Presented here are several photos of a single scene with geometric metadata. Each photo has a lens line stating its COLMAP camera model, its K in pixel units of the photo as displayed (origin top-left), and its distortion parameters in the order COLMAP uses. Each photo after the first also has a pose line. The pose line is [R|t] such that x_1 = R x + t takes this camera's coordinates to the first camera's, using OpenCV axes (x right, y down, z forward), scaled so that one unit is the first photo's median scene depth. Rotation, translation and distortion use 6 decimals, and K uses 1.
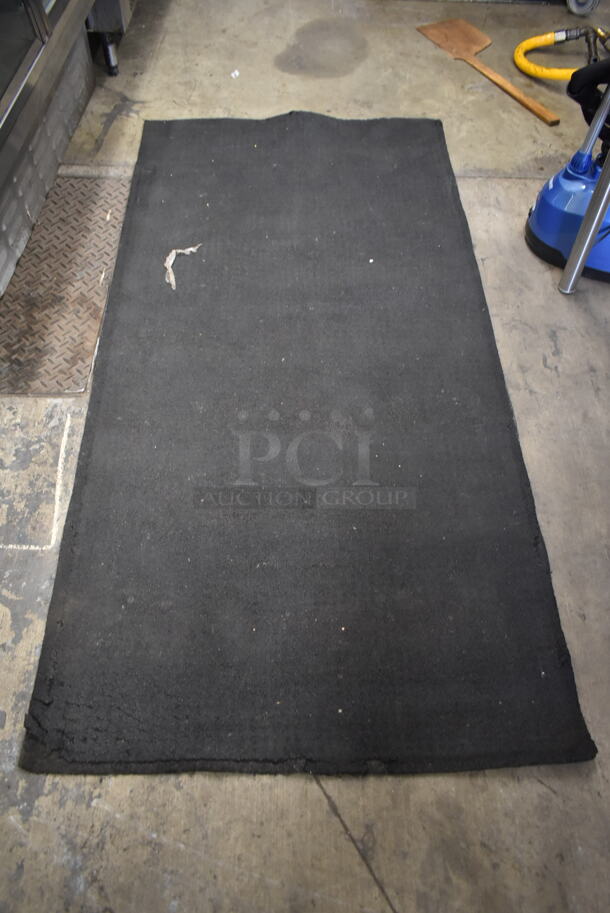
lens RADIAL K [[699.0, 0, 304.0], [0, 699.0, 456.9], [0, 0, 1]] dist [-0.021264, 0.007963]
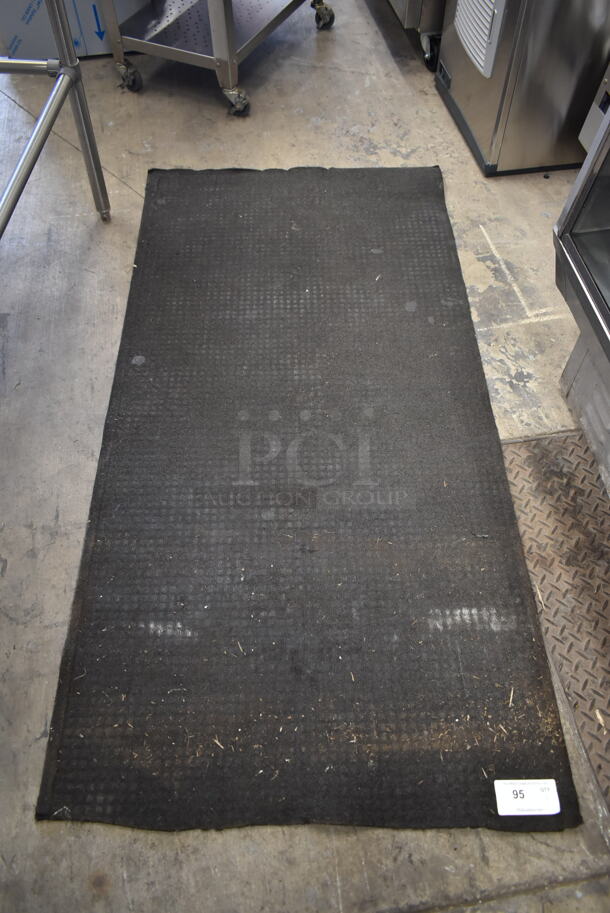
lens RADIAL K [[699.0, 0, 304.3], [0, 699.0, 454.3], [0, 0, 1]] dist [-0.021264, 0.007963]
pose [[-0.984527, 0.120335, -0.127385, 0.057399], [-0.161701, -0.343716, 0.925047, -0.836290], [0.067531, 0.931332, 0.357856, 0.500558]]
